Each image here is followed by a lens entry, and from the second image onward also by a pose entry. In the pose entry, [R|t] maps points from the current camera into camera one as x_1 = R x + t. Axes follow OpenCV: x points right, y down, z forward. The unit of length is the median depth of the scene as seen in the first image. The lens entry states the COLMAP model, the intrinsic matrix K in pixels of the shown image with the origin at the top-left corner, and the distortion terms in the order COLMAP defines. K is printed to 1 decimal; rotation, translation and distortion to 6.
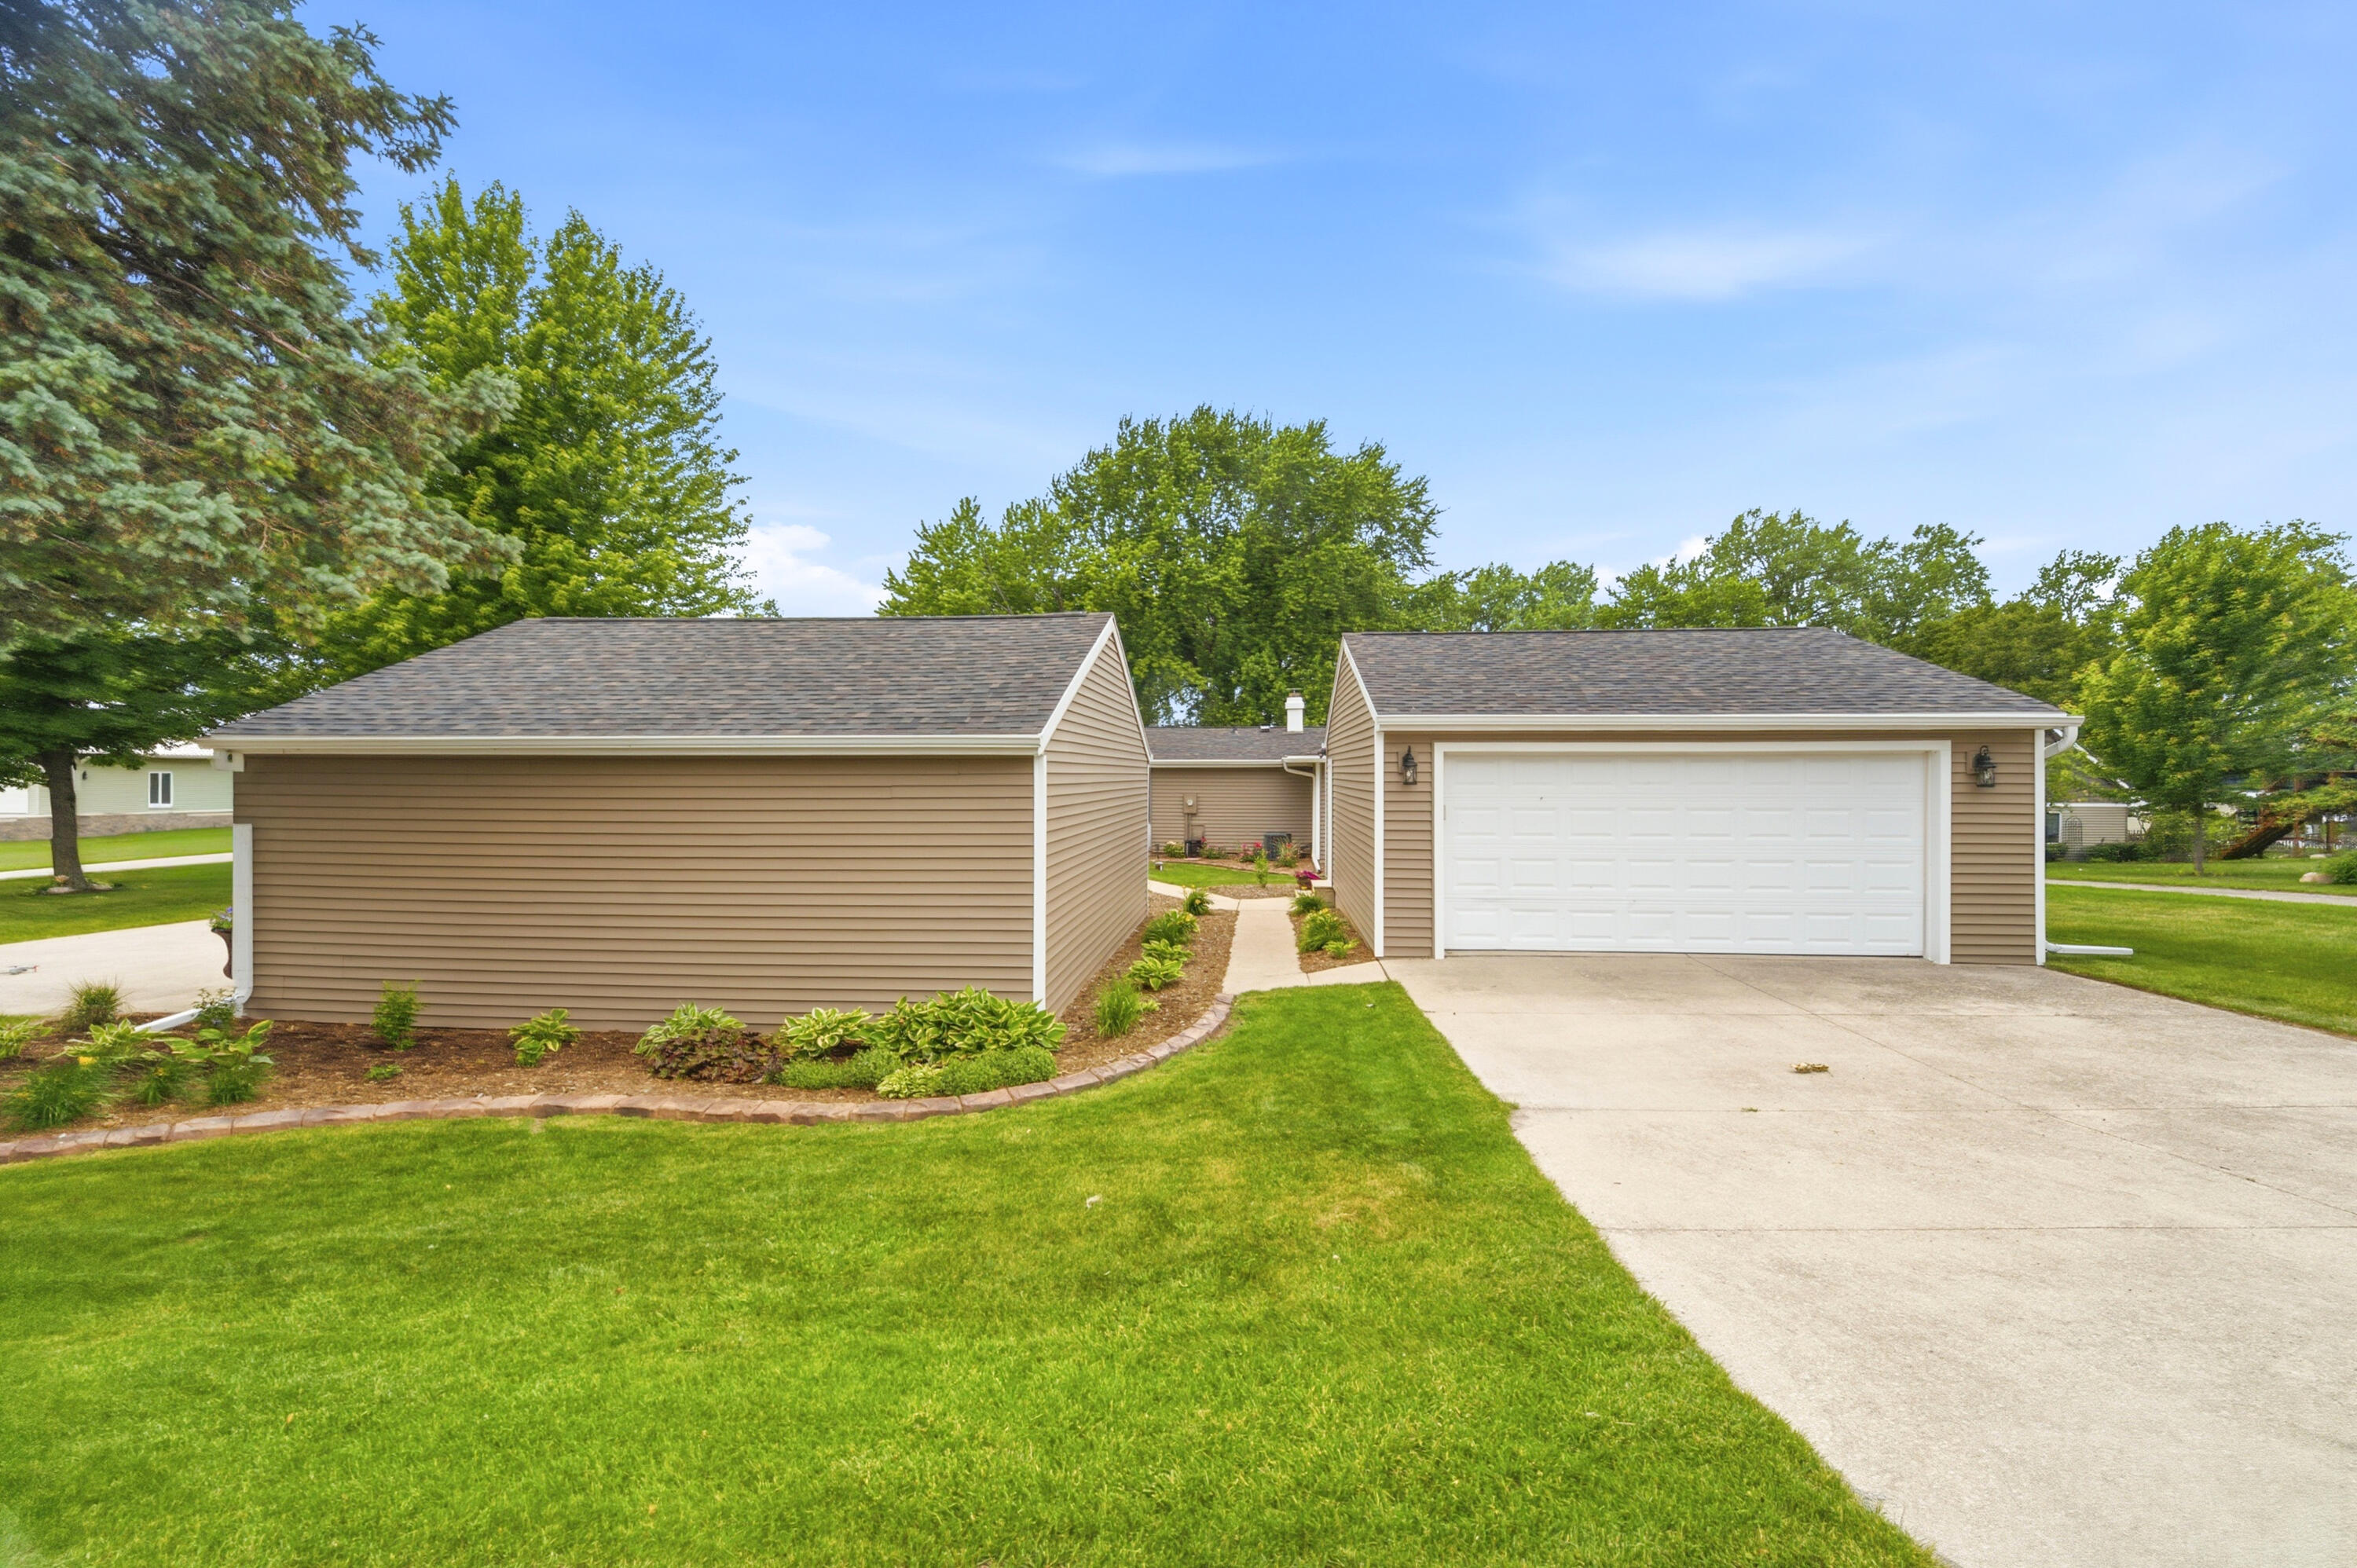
lens RADIAL K [[1016.7, 0, 1170.4], [0, 1016.7, 748.9], [0, 0, 1]] dist [-0.009904, -0.000696]
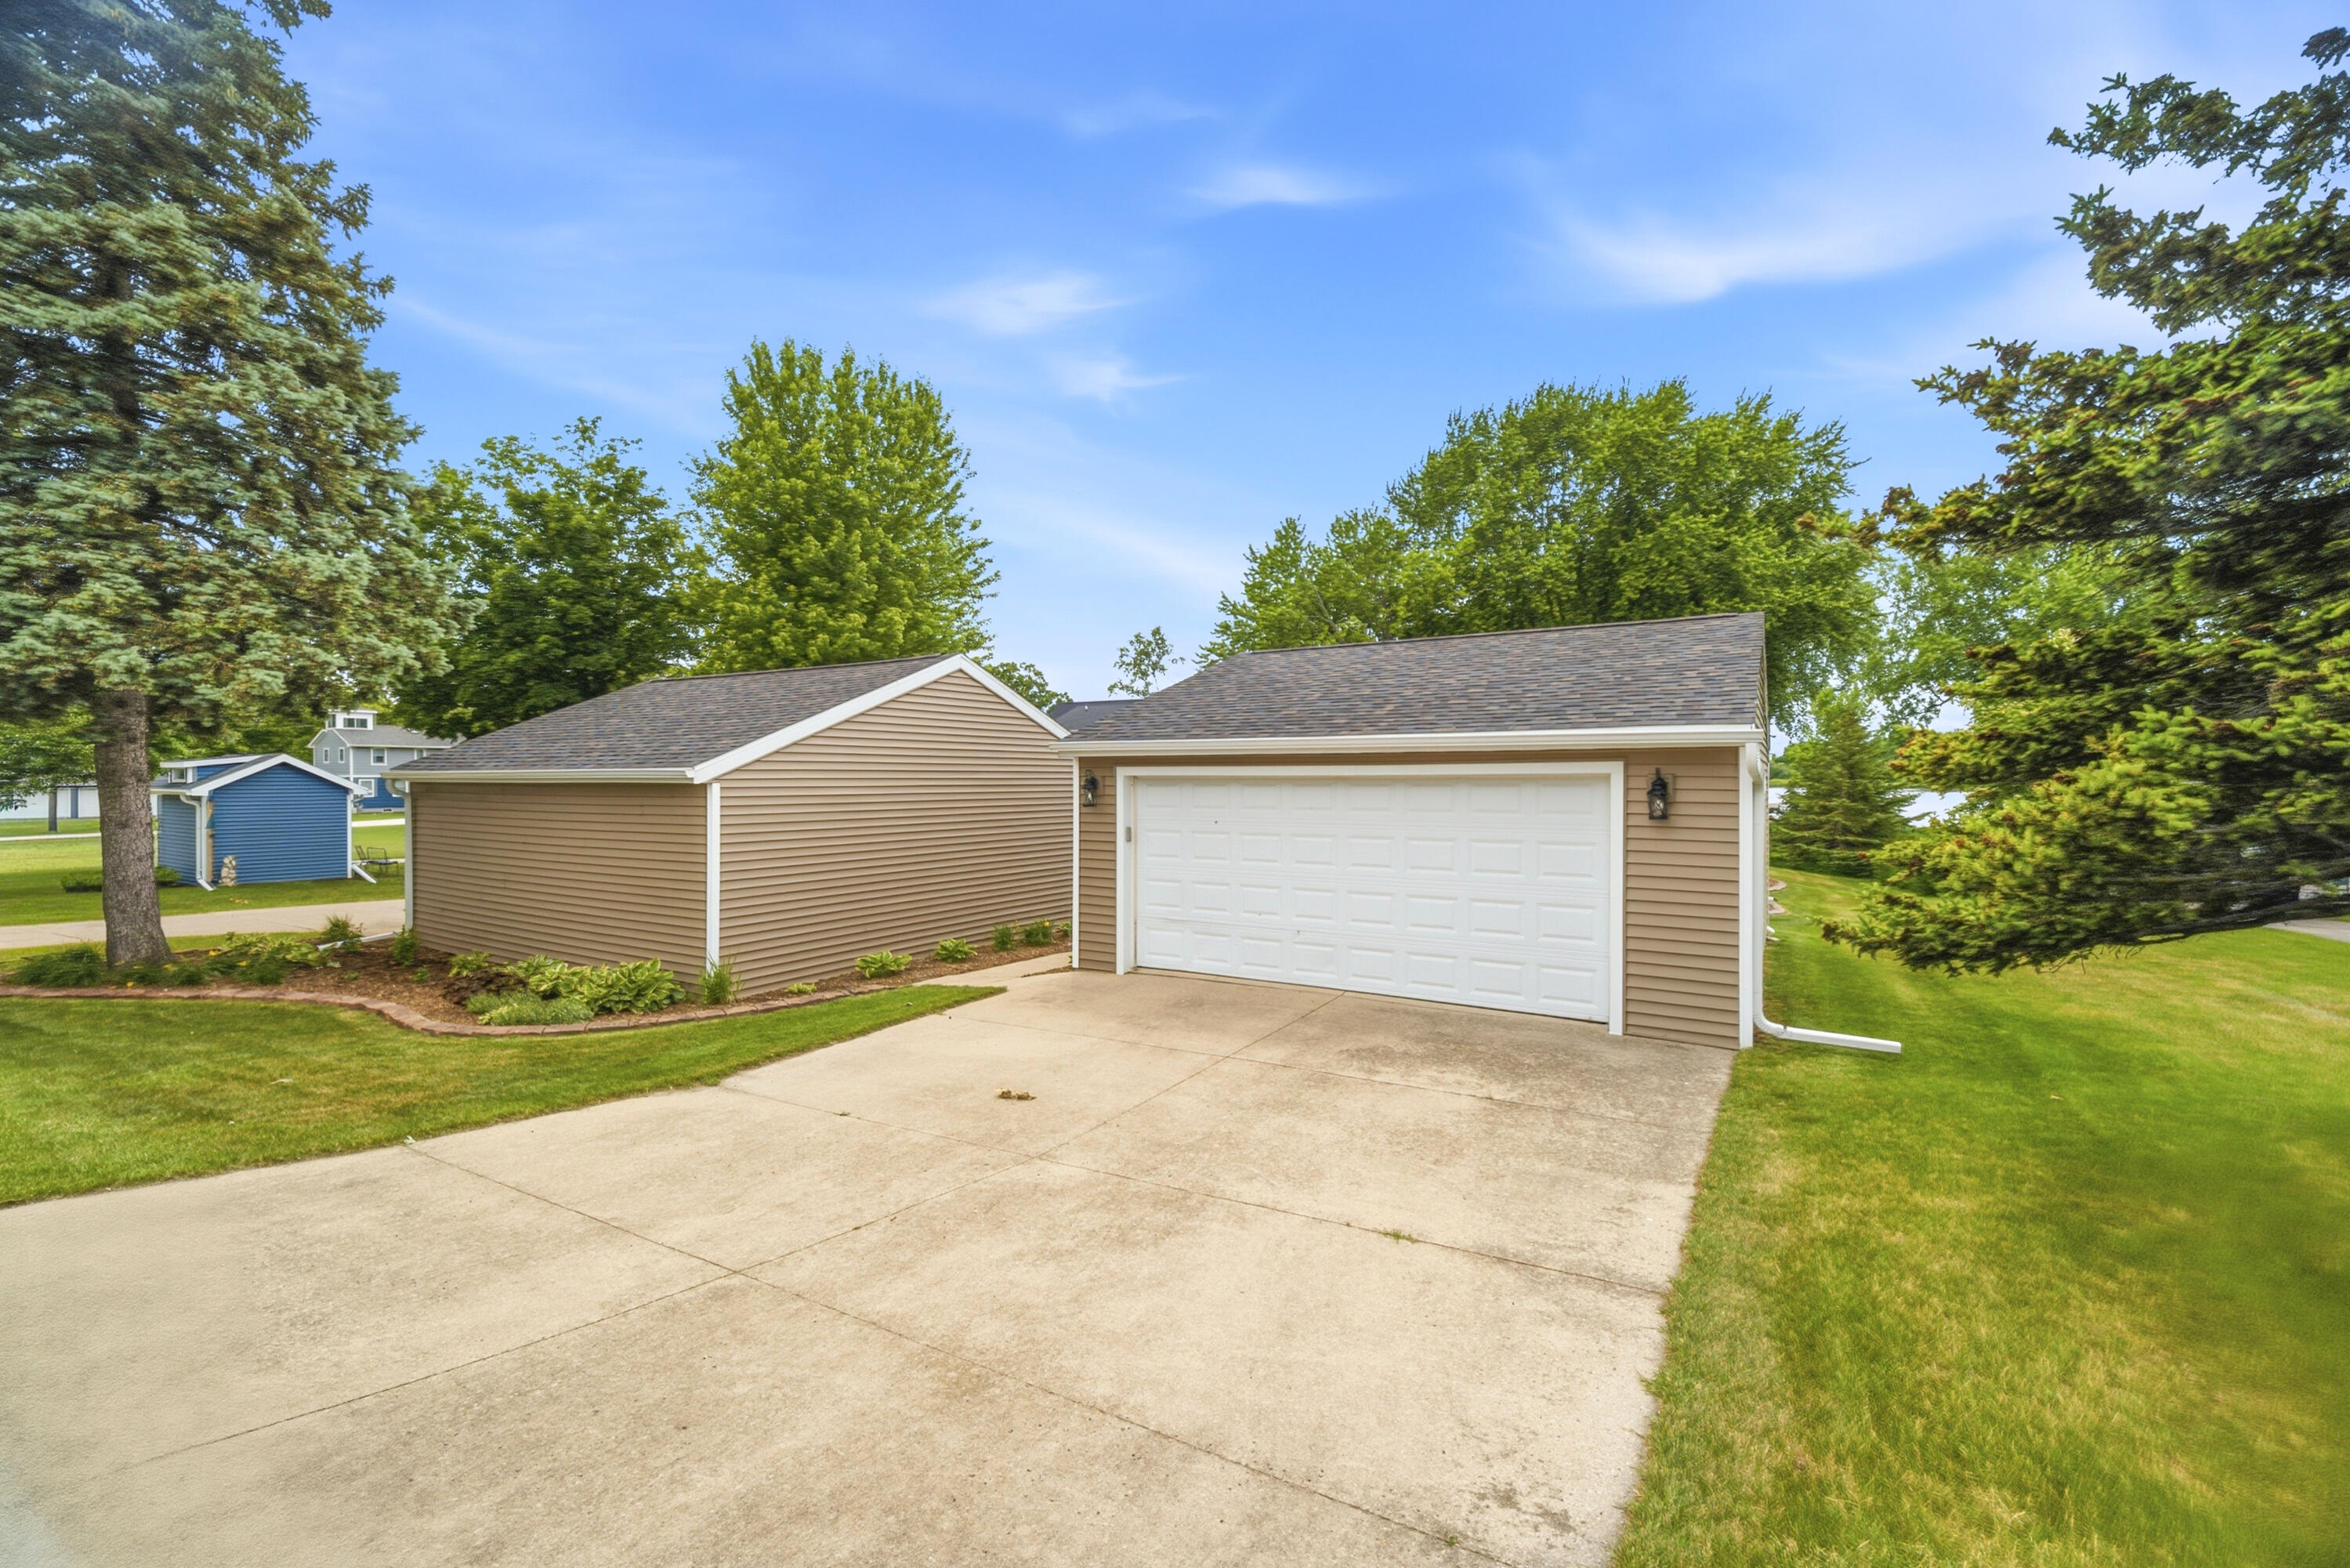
lens RADIAL K [[998.5, 0, 1175.0], [0, 998.5, 784.0], [0, 0, 1]] dist [0.009512, -0.006287]
pose [[0.891247, -0.000403, -0.453518, 0.395307], [0.014220, 0.999533, 0.027057, -0.008072], [0.453295, -0.030563, 0.890836, 0.057129]]
